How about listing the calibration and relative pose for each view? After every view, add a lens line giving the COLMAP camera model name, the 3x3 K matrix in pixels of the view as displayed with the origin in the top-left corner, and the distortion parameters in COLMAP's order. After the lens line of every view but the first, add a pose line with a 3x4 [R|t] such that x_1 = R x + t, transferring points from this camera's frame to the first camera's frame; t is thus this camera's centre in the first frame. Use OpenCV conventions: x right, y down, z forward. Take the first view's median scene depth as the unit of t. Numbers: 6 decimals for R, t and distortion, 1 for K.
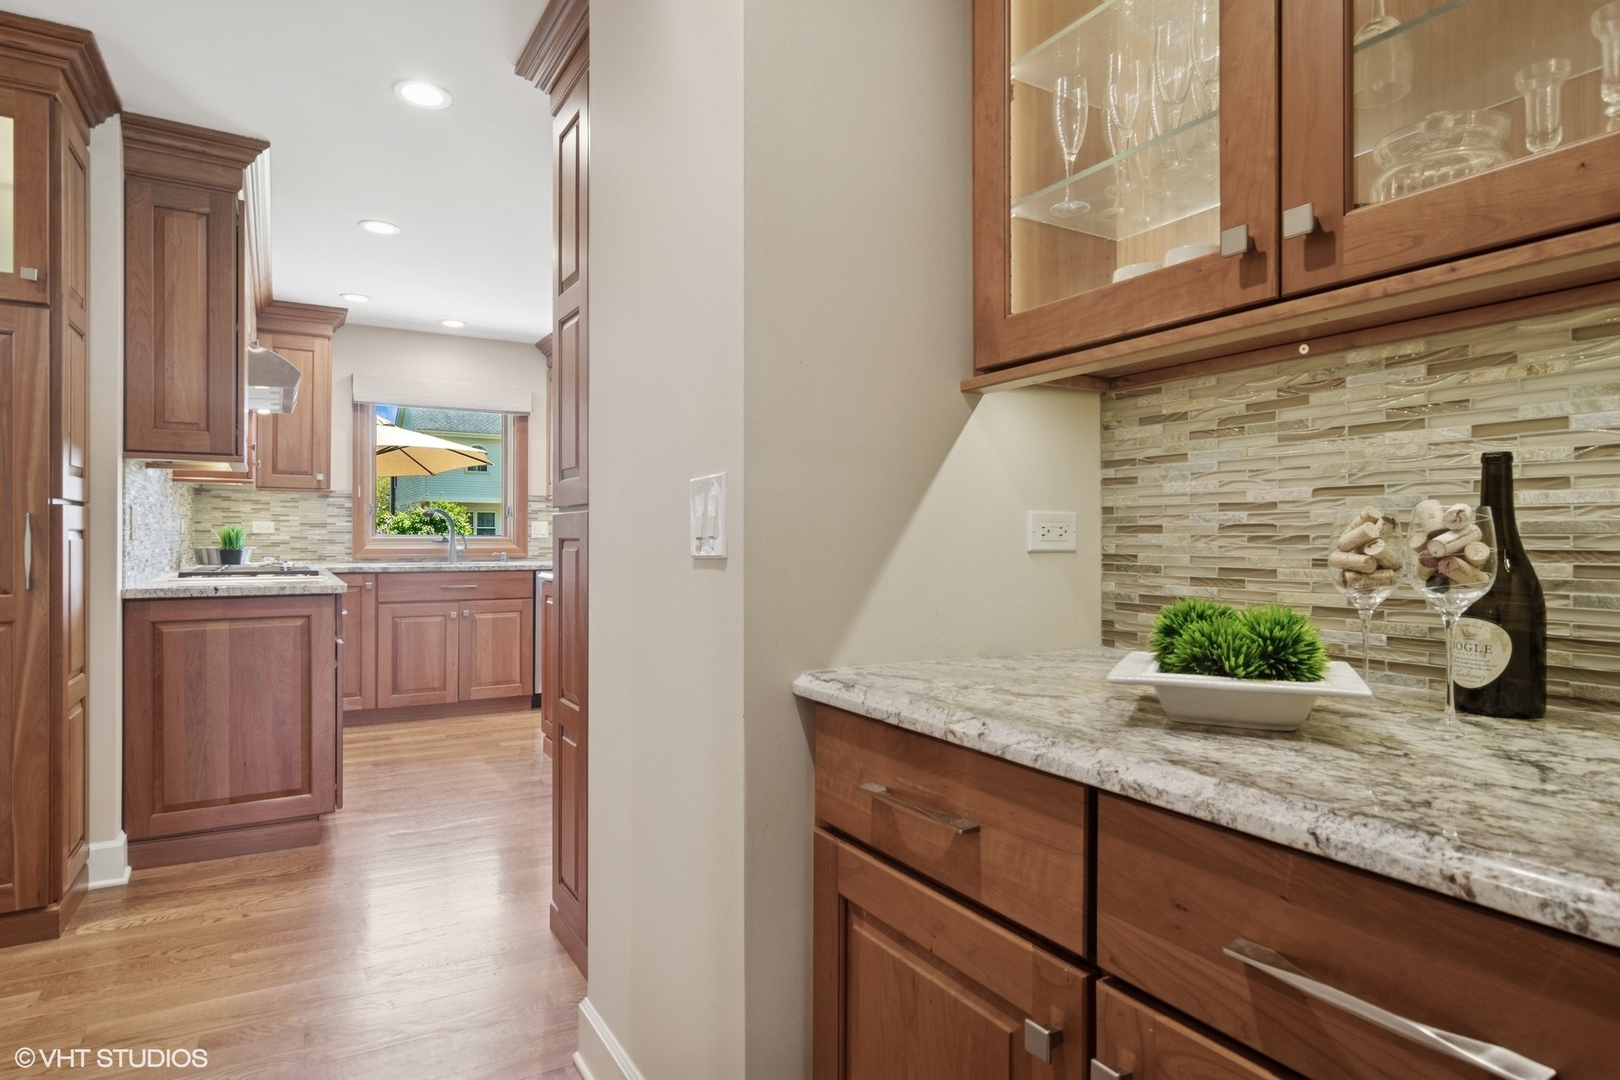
lens RADIAL K [[875.0, 0, 805.0], [0, 875.0, 537.6], [0, 0, 1]] dist [-0.000934, 0.002412]
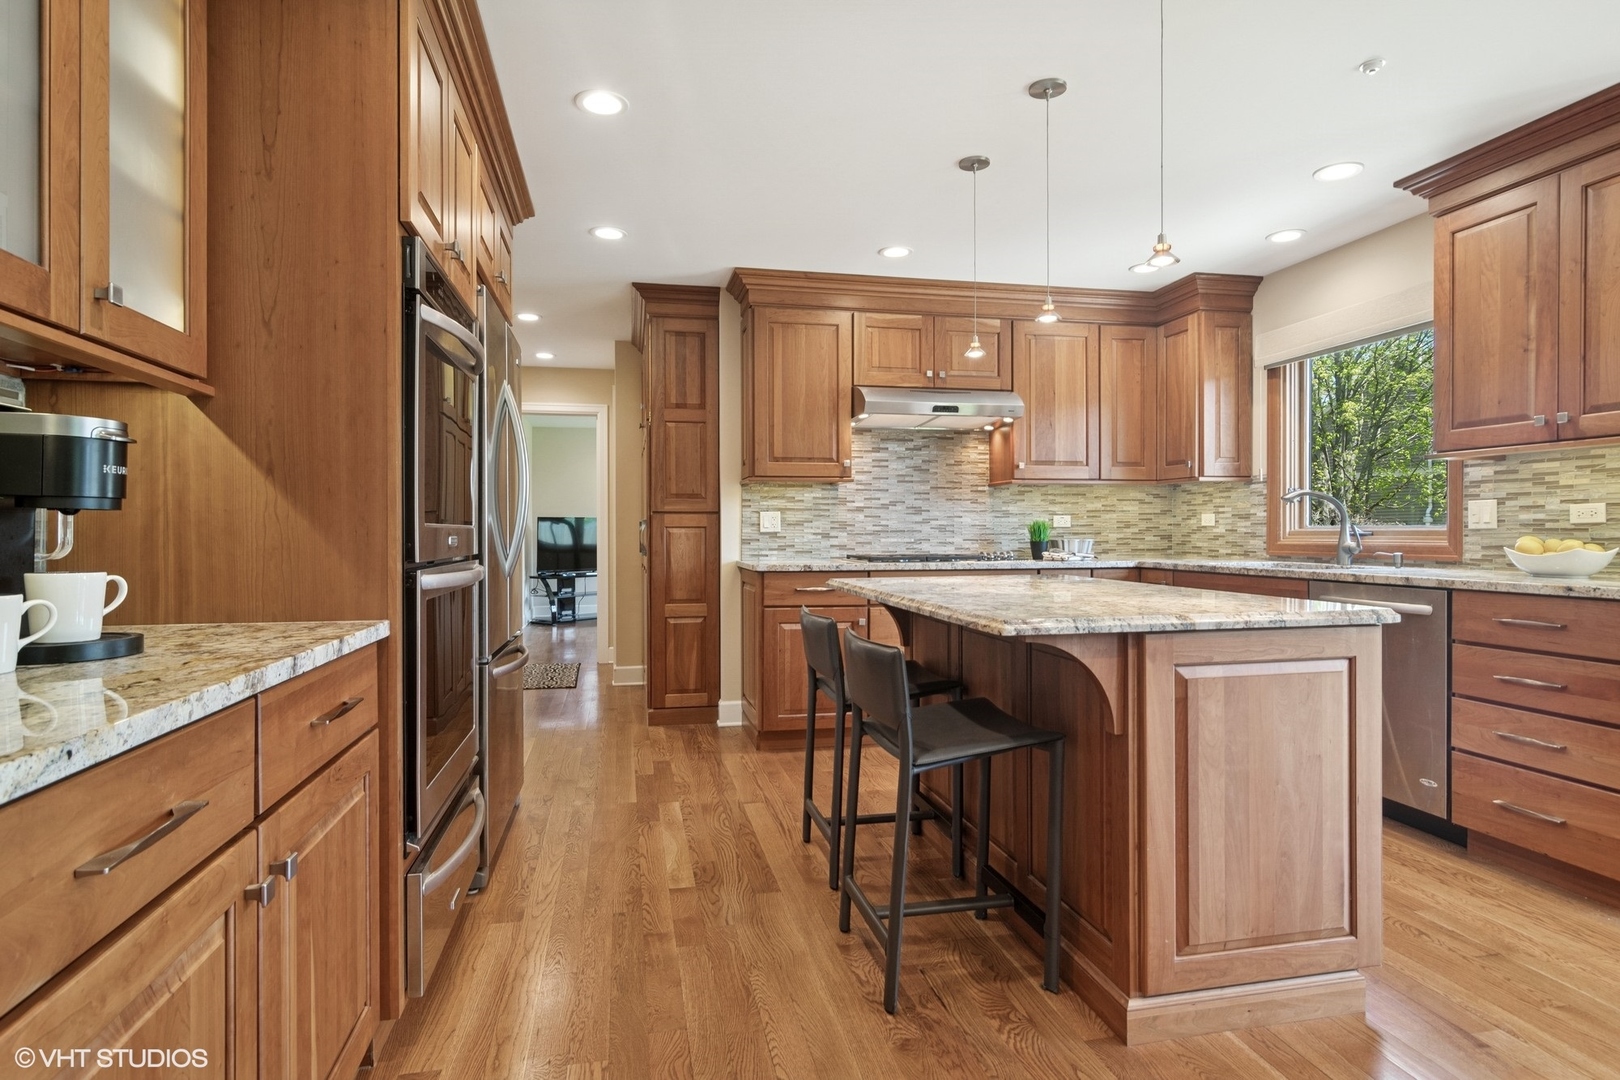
lens RADIAL K [[875.0, 0, 811.3], [0, 875.0, 536.3], [0, 0, 1]] dist [-0.000934, 0.002412]
pose [[-0.324967, 0.010472, -0.945667, 0.416455], [0.017458, 0.999835, 0.005073, -0.005916], [0.945564, -0.014861, -0.325096, 0.865919]]
